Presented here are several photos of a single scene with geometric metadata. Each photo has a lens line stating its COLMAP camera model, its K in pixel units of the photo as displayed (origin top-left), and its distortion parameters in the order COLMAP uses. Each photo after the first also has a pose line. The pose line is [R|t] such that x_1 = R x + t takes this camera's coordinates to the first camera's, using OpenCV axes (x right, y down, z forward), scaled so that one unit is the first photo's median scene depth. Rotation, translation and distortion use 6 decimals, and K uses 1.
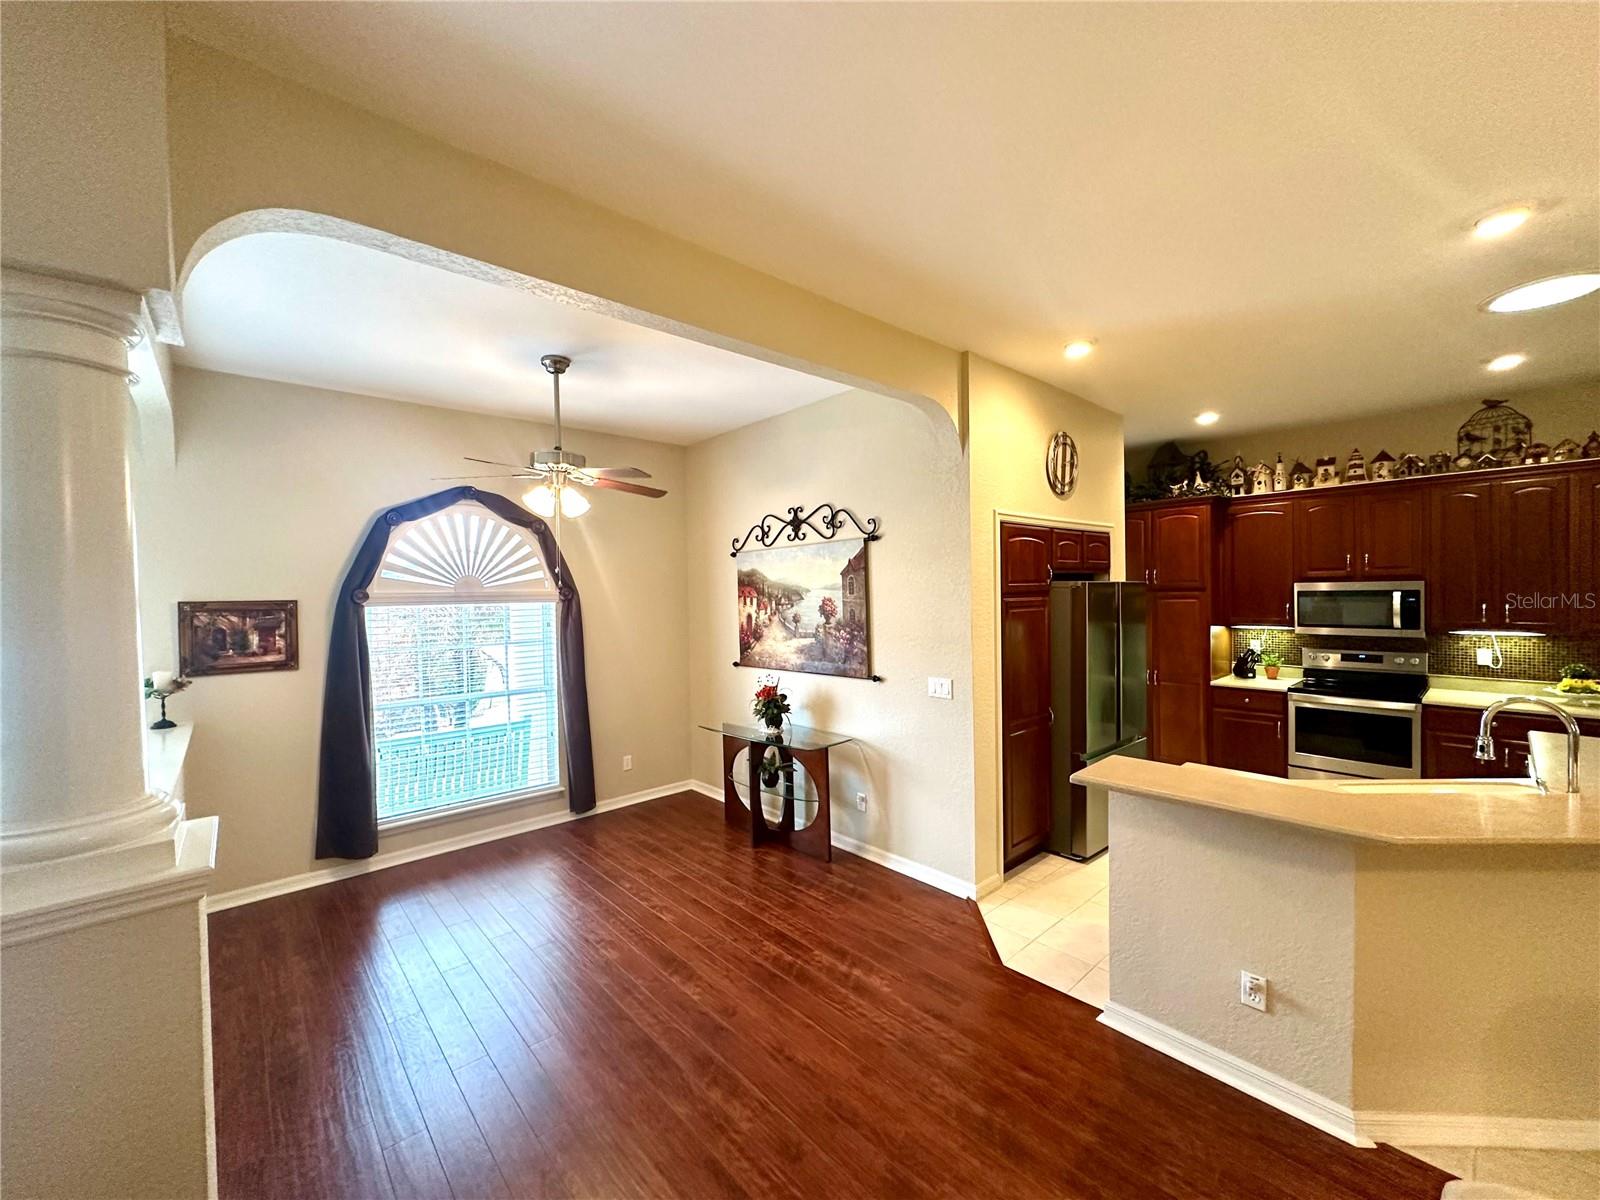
lens RADIAL K [[634.8, 0, 796.1], [0, 634.8, 610.8], [0, 0, 1]] dist [-0.002480, -0.000511]
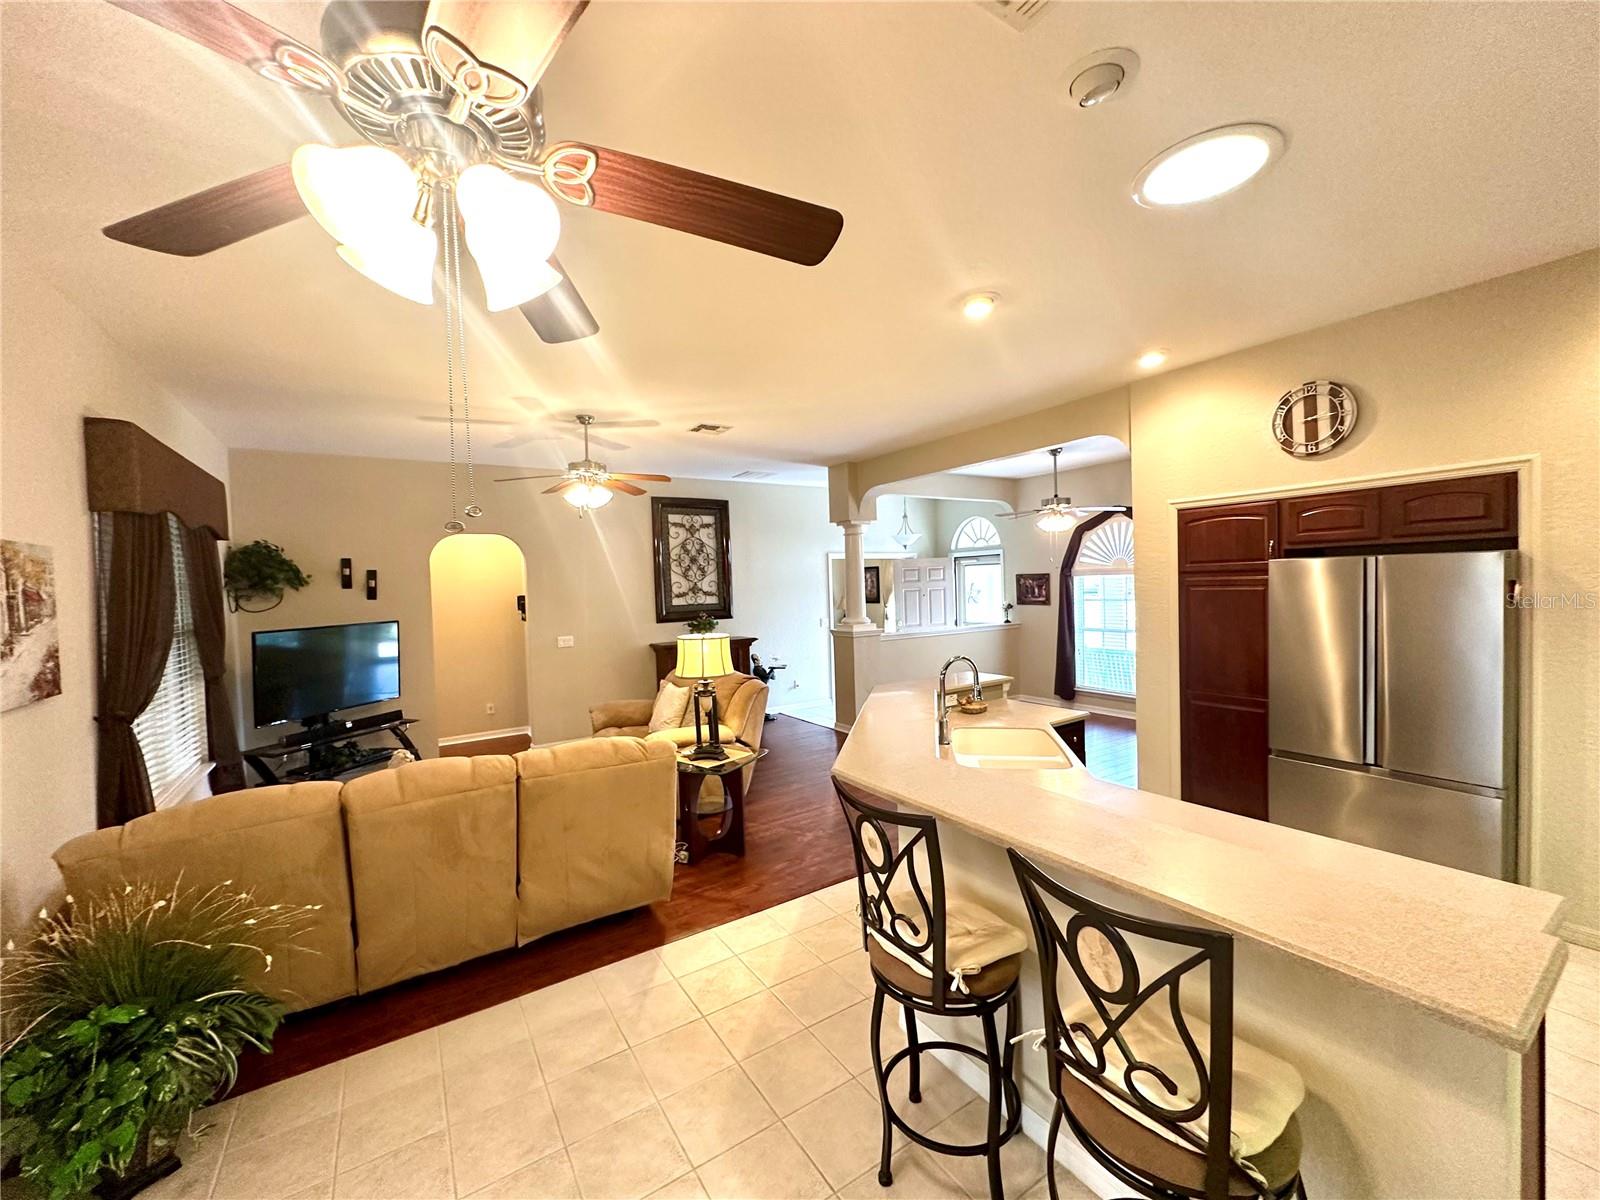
lens RADIAL K [[634.8, 0, 801.1], [0, 634.8, 601.4], [0, 0, 1]] dist [-0.002480, -0.000511]
pose [[-0.148680, 0.052557, -0.987488, 1.378898], [0.005842, 0.998616, 0.052270, -0.035868], [0.988868, 0.002002, -0.148781, 0.449147]]
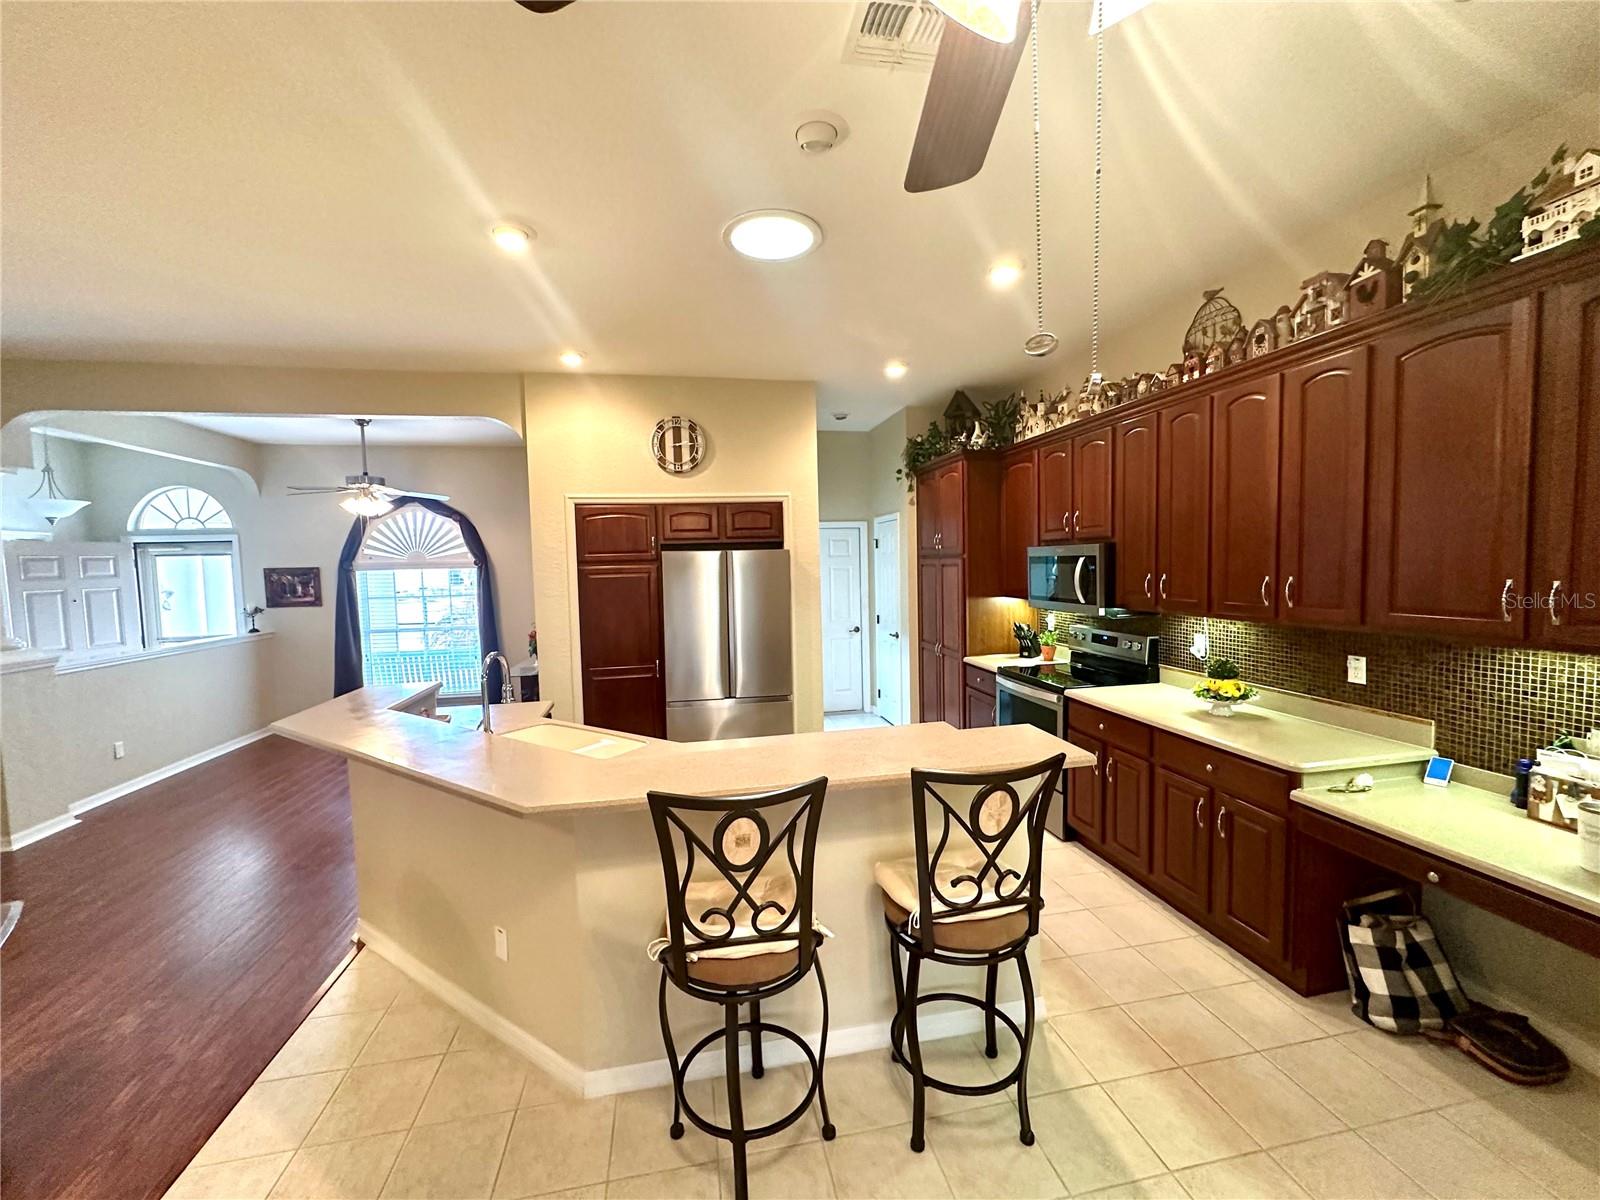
lens RADIAL K [[634.8, 0, 795.4], [0, 634.8, 600.7], [0, 0, 1]] dist [-0.002480, -0.000511]
pose [[0.861221, 0.028127, -0.507451, 1.174329], [-0.006719, 0.999010, 0.043970, -0.009212], [0.508185, -0.034458, 0.860558, 0.136337]]
